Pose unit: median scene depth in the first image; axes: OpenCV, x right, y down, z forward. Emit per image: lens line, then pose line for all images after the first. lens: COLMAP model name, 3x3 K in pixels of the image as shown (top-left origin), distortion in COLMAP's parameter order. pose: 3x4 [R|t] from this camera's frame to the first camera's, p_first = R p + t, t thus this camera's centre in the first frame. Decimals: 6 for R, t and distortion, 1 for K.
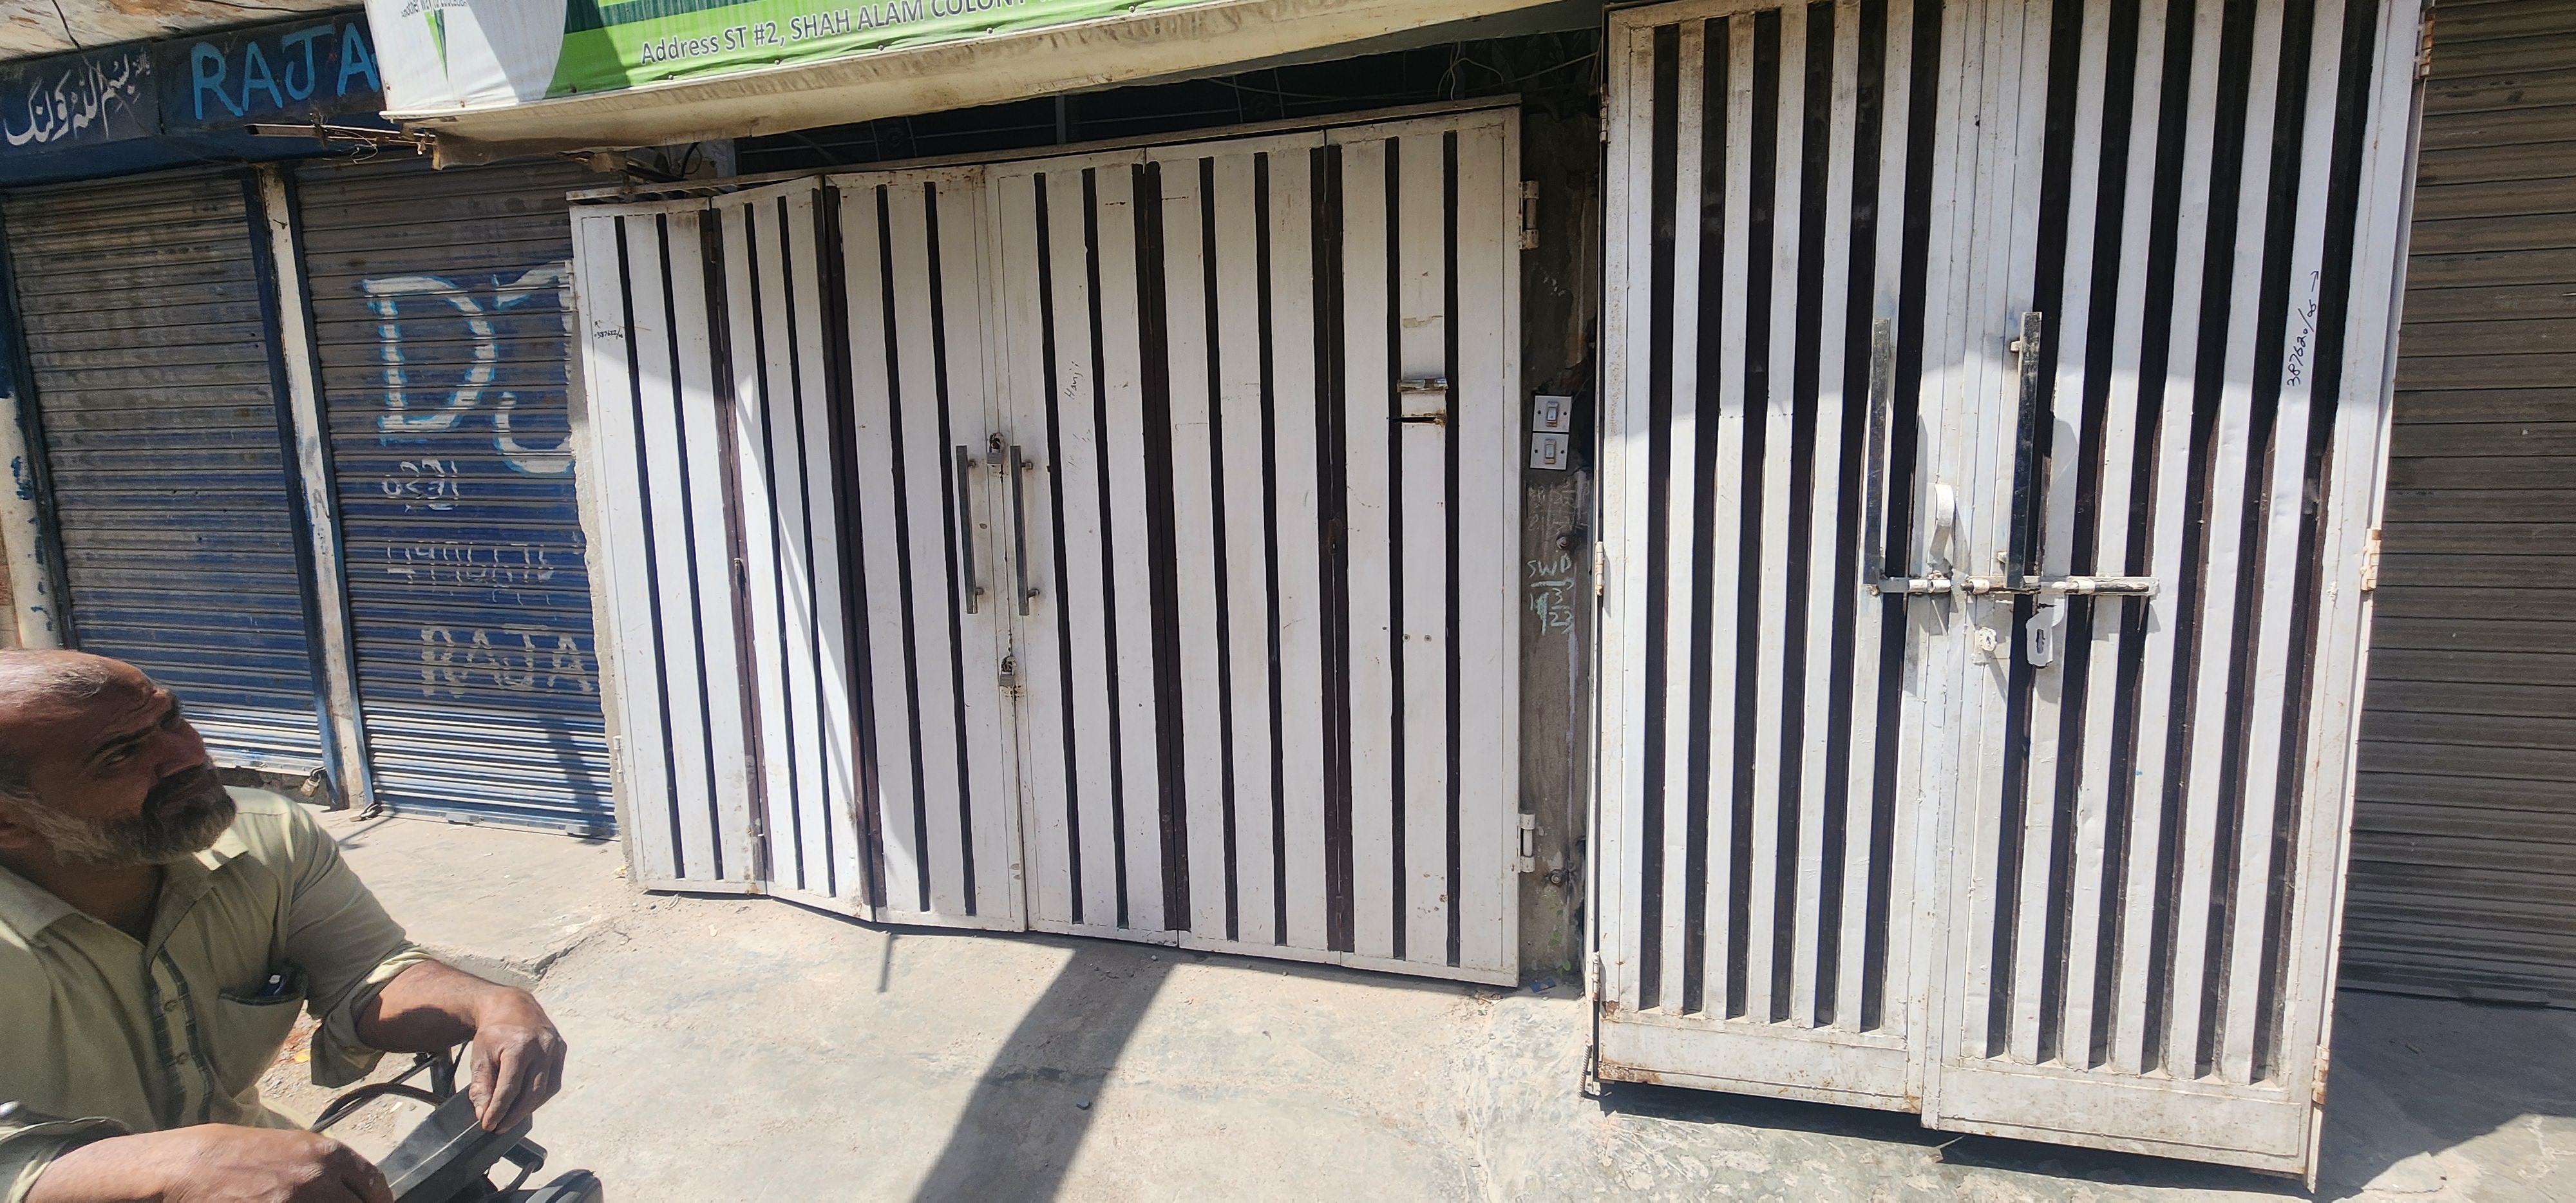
lens RADIAL K [[1070.0, 0, 1294.9], [0, 1070.0, 594.4], [0, 0, 1]] dist [-0.002131, 0.000673]
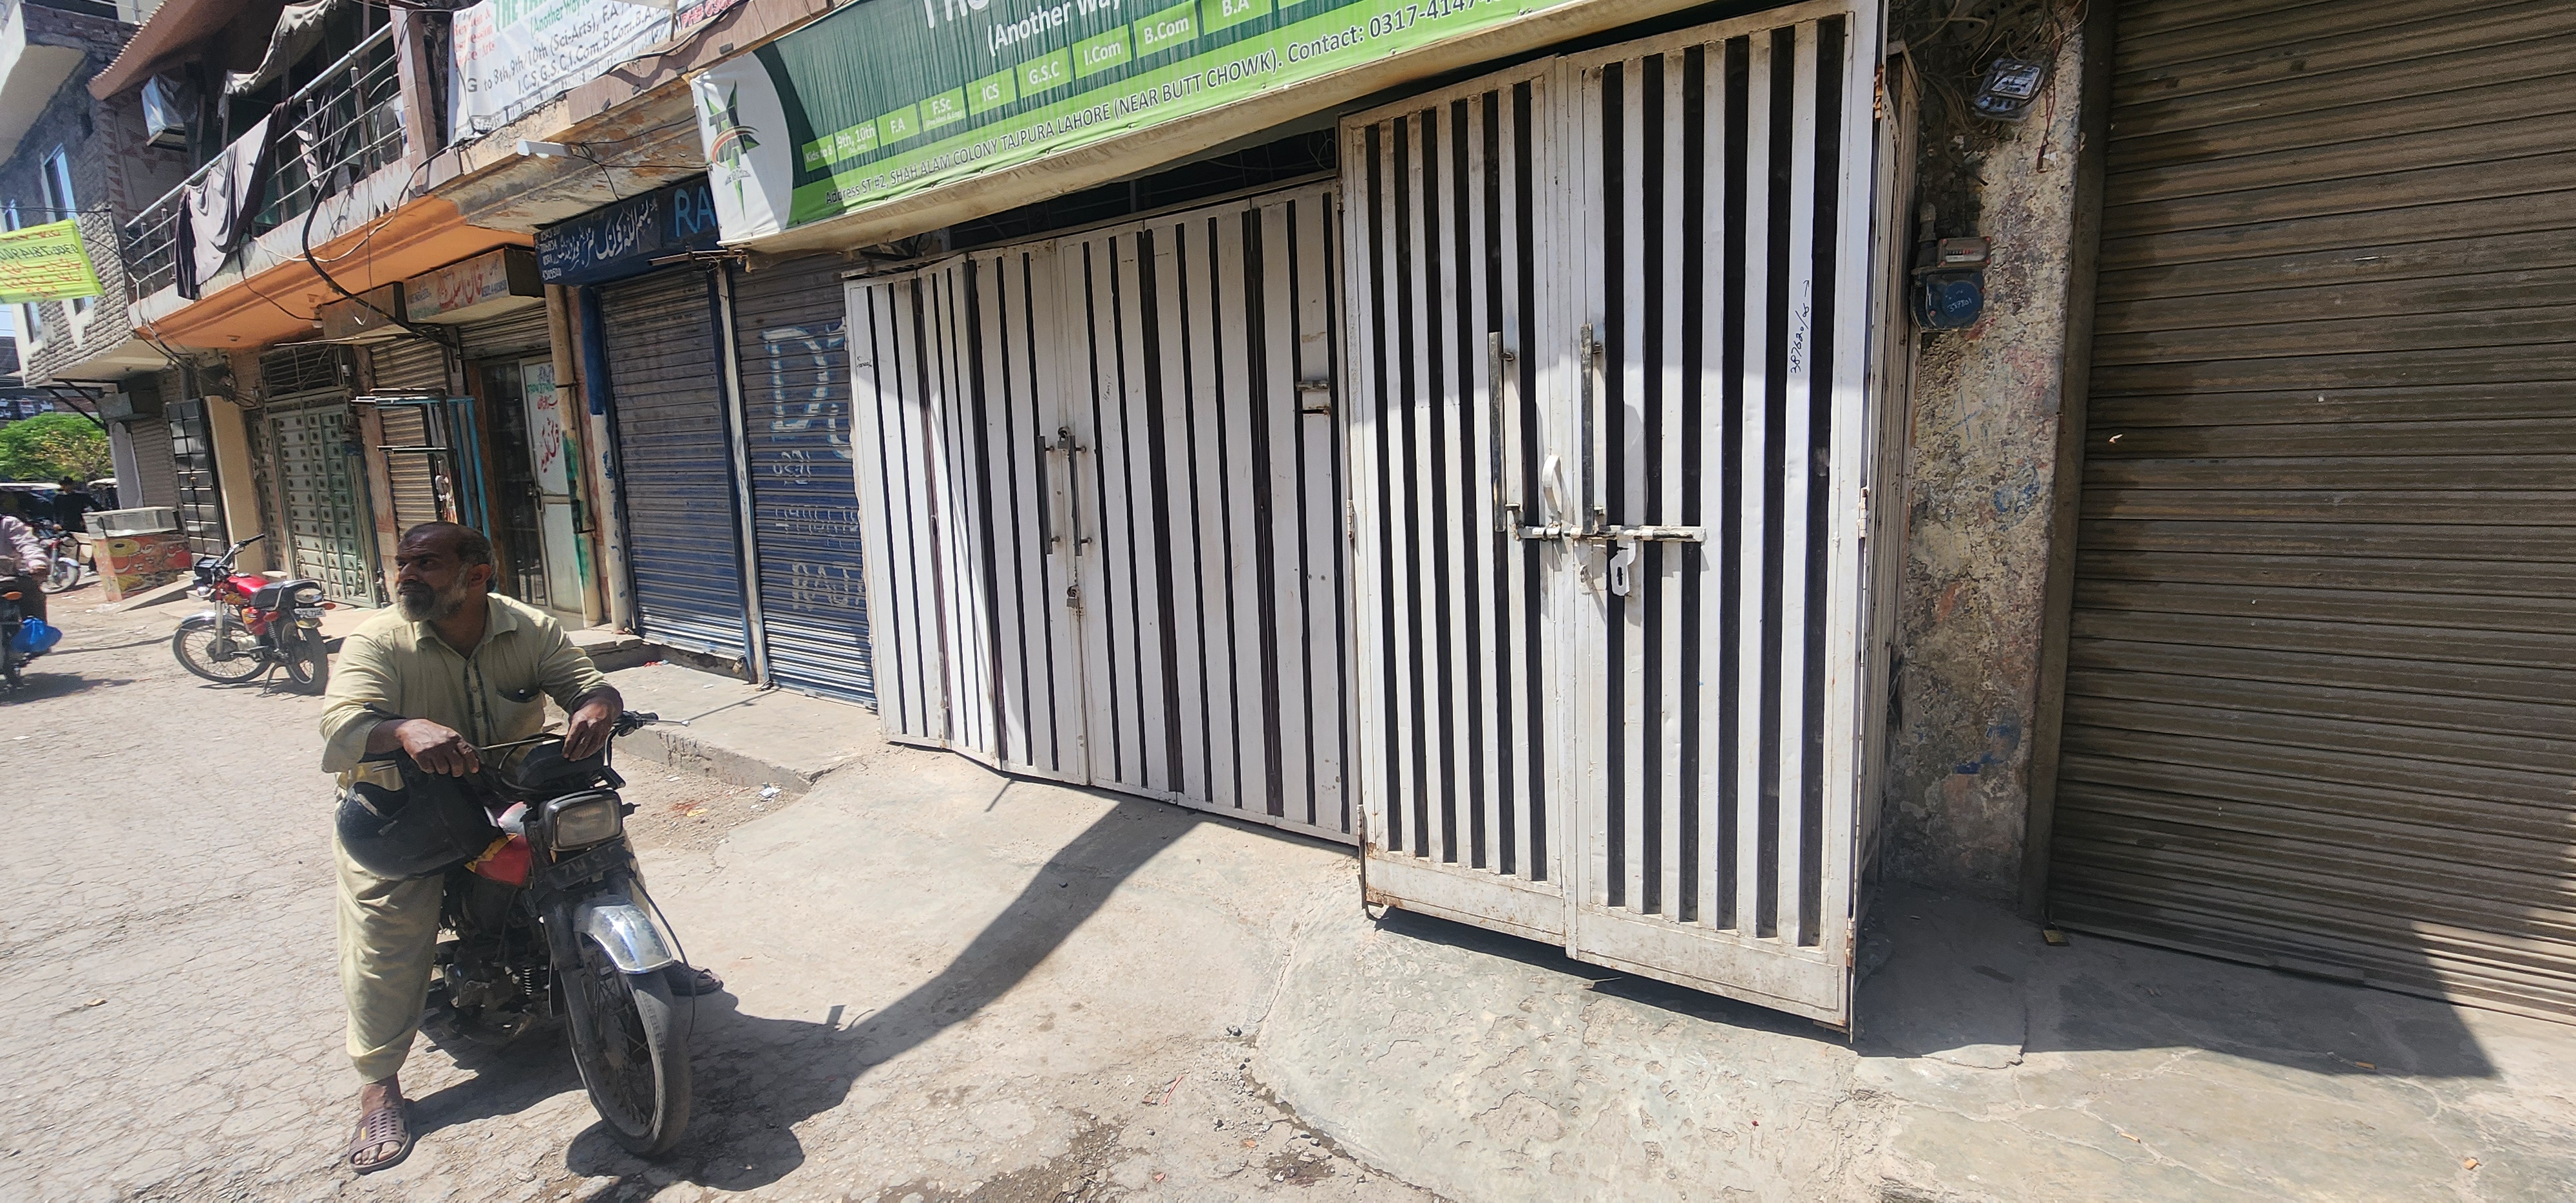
lens RADIAL K [[1070.0, 0, 1283.5], [0, 1070.0, 595.5], [0, 0, 1]] dist [-0.002131, 0.000673]
pose [[0.936521, 0.036636, -0.348693, 0.558799], [-0.031551, 0.999297, 0.020254, 0.038955], [0.349190, -0.007967, 0.937018, -0.256151]]
